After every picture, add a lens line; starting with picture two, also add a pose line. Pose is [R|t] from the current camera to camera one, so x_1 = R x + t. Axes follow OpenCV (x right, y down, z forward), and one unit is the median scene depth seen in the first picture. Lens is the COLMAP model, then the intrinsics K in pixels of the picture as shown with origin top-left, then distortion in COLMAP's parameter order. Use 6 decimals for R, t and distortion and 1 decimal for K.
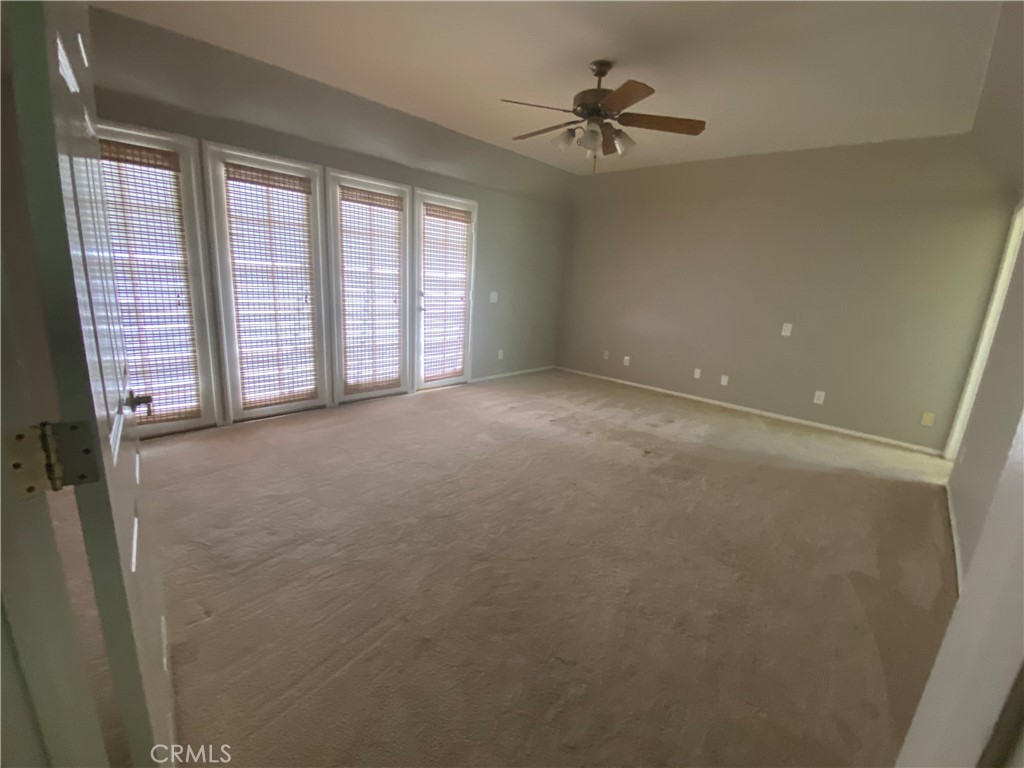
lens RADIAL K [[439.7, 0, 505.9], [0, 439.7, 382.4], [0, 0, 1]] dist [0.002159, -0.013113]
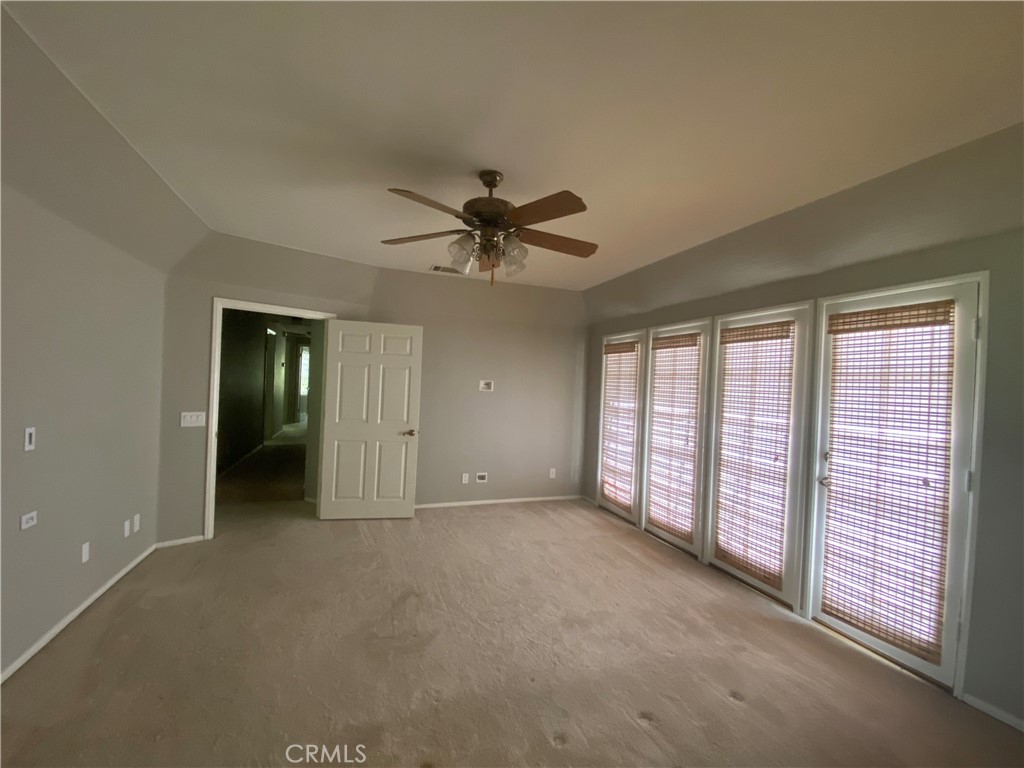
lens RADIAL K [[439.7, 0, 505.9], [0, 439.7, 382.4], [0, 0, 1]] dist [0.002159, -0.013113]
pose [[-0.466238, -0.096734, -0.879355, 0.632719], [-0.289951, 0.955807, 0.048589, -0.228230], [0.835794, 0.277624, -0.473681, 1.009785]]
